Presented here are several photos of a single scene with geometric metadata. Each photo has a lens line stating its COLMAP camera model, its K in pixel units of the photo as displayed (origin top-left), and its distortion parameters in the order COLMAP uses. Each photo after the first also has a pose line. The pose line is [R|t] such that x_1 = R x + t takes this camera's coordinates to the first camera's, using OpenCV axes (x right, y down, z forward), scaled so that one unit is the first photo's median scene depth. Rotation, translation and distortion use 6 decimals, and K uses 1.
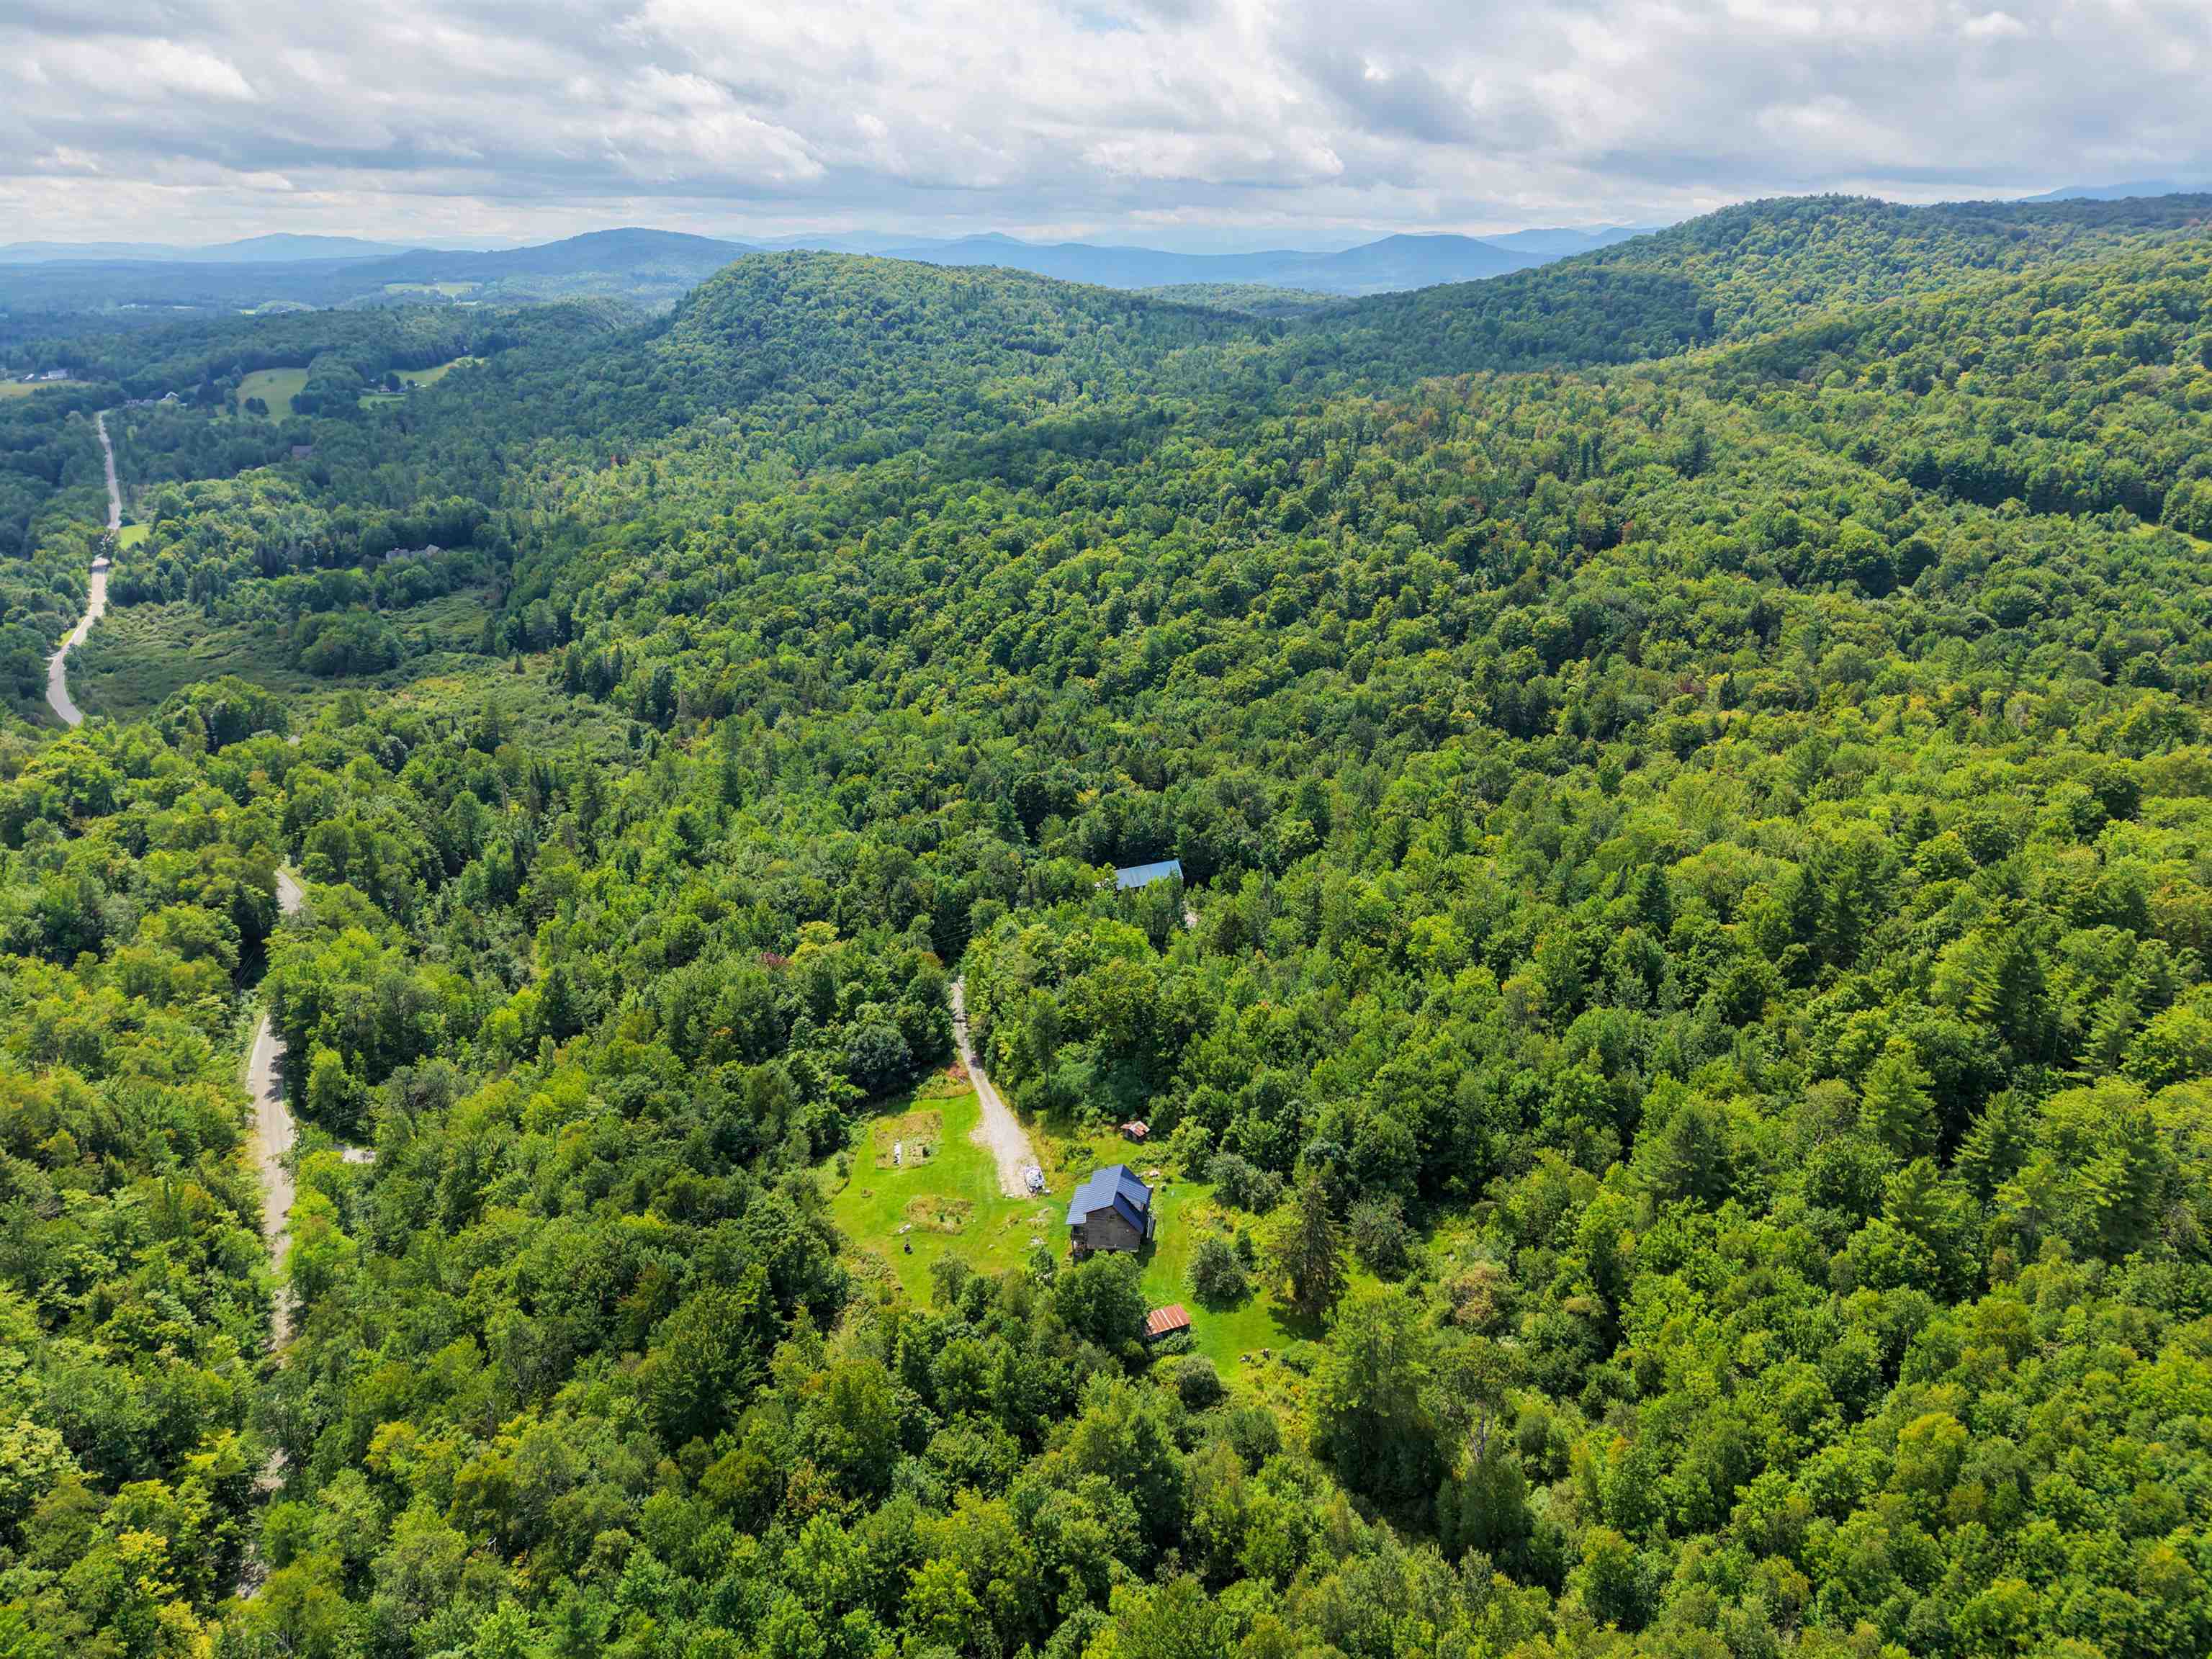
lens RADIAL K [[1517.2, 0, 1106.0], [0, 1517.2, 844.3], [0, 0, 1]] dist [0.017636, -0.020747]
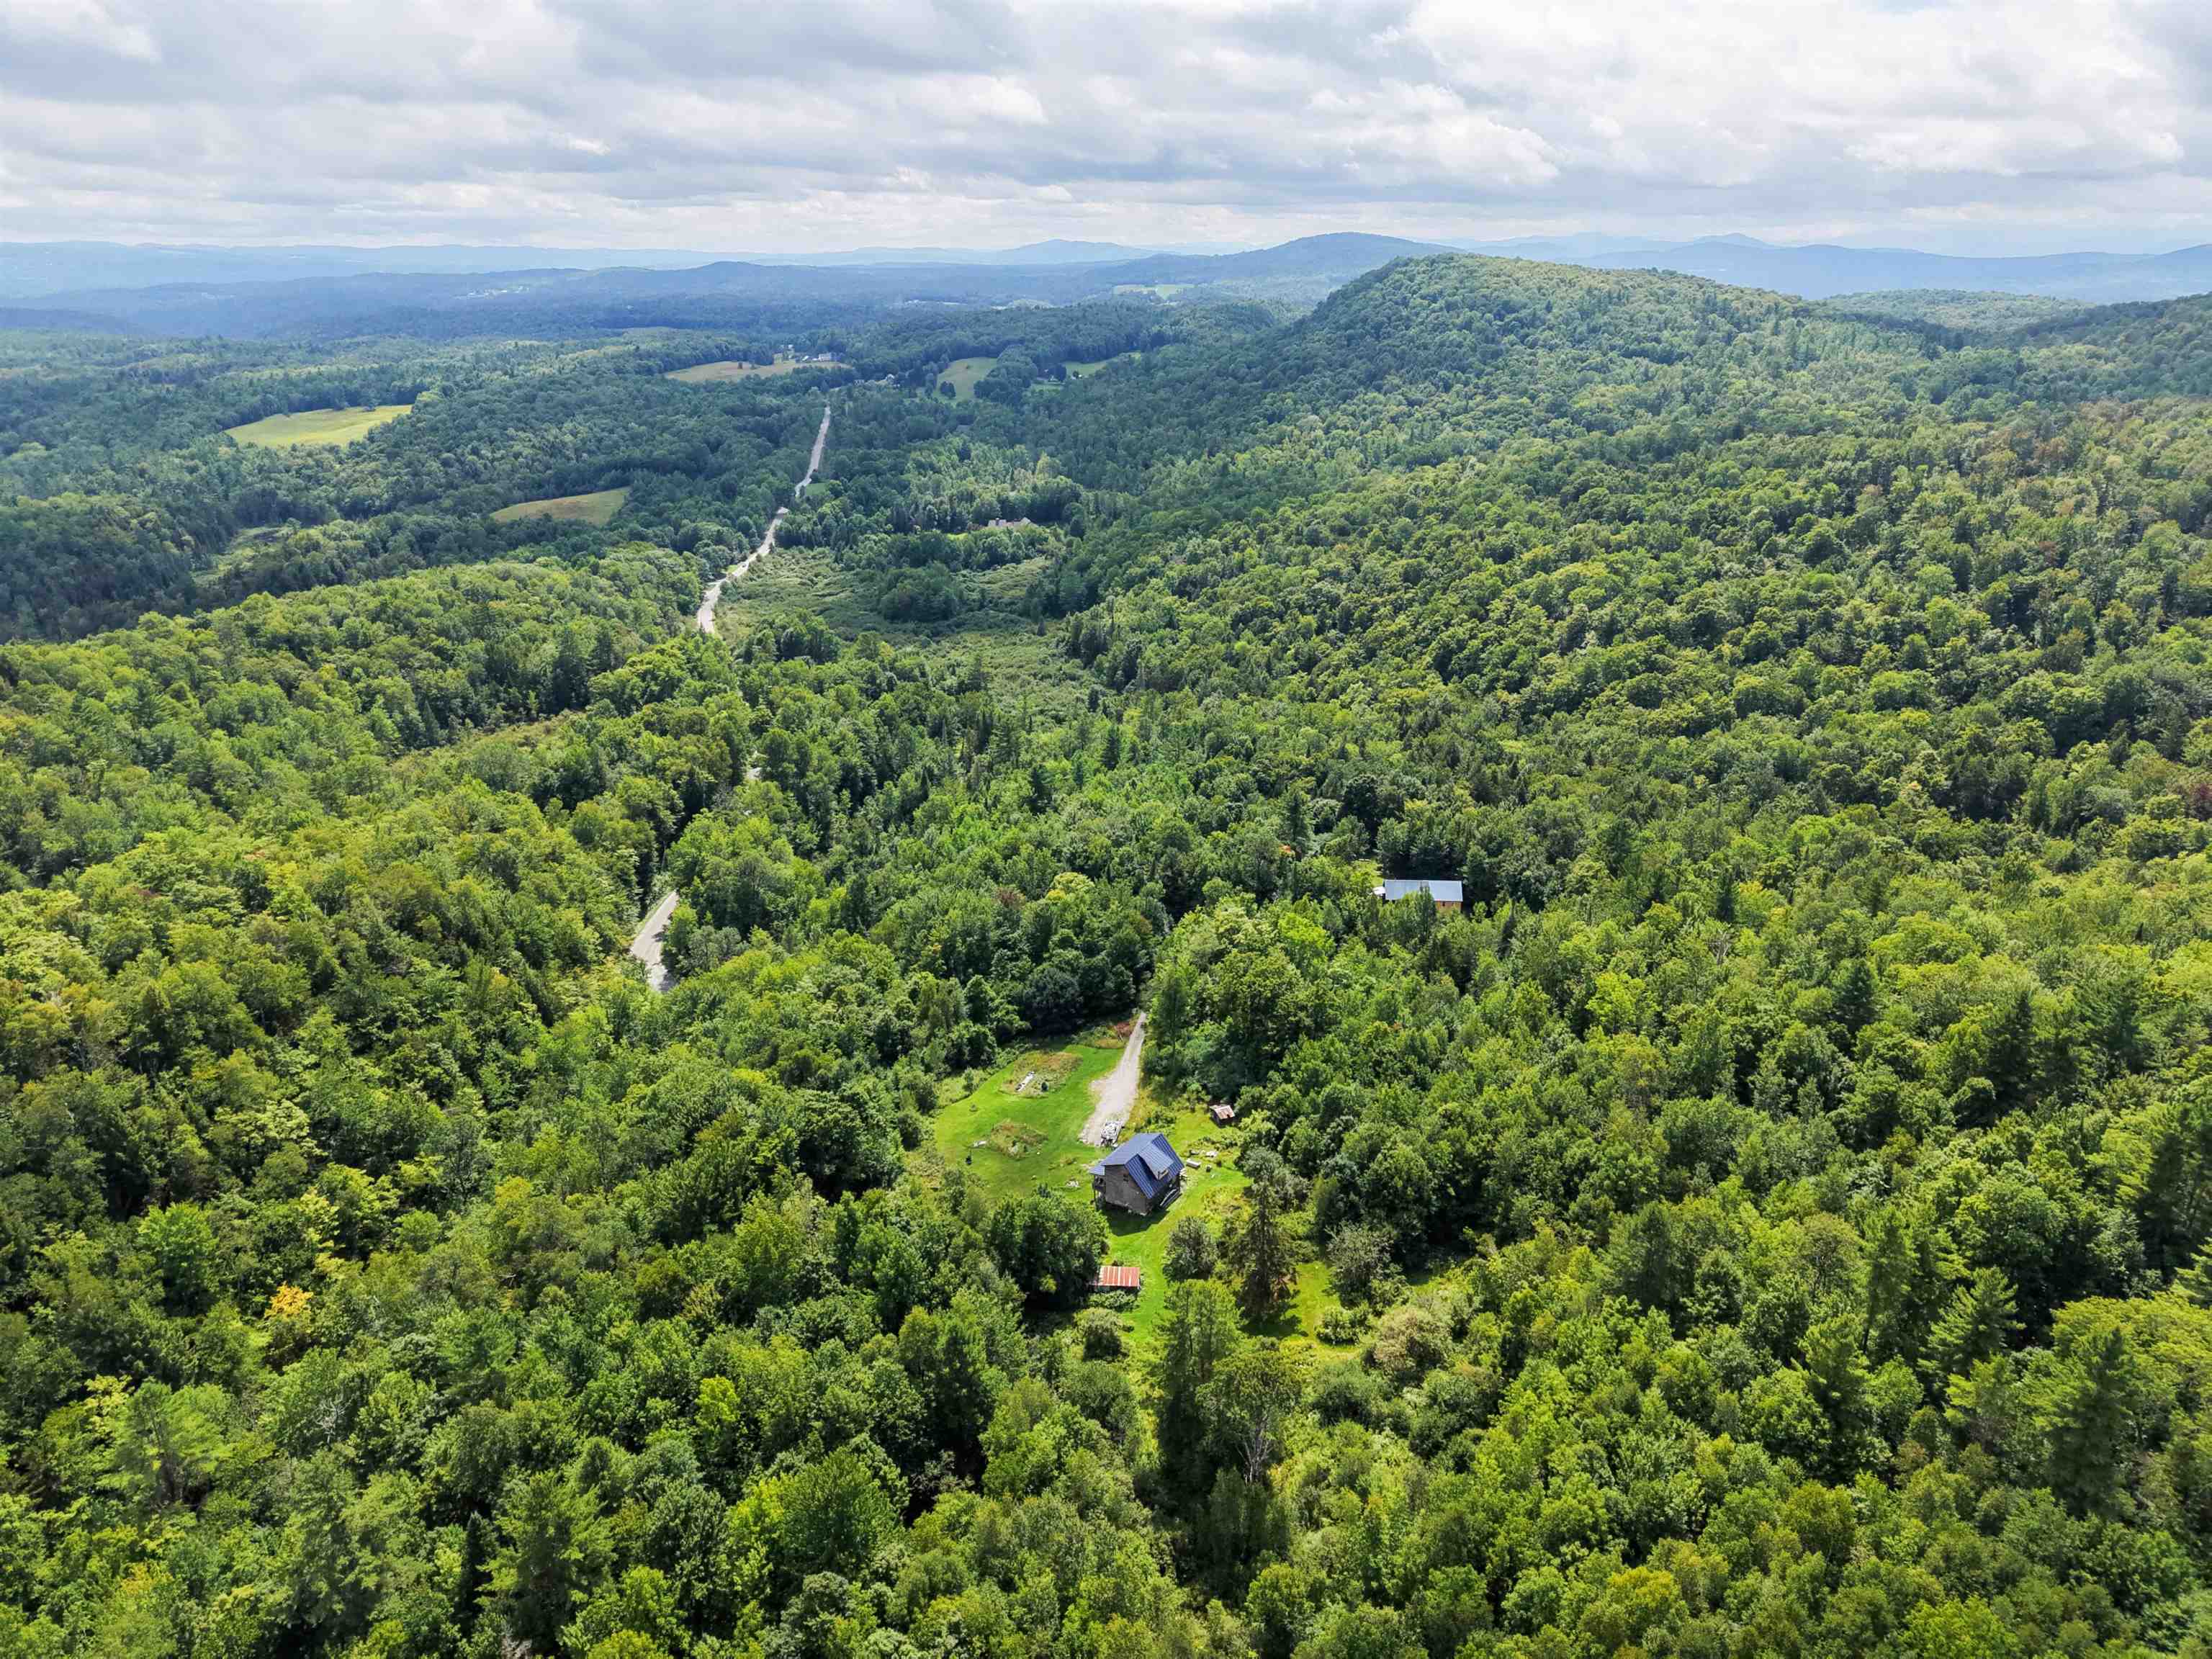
lens RADIAL K [[1517.2, 0, 1092.2], [0, 1517.2, 835.8], [0, 0, 1]] dist [0.017636, -0.020747]
pose [[0.894409, 0.158049, -0.418393, 0.149821], [-0.160886, 0.986554, 0.028742, -0.004738], [0.417310, 0.041607, 0.907811, 0.012253]]
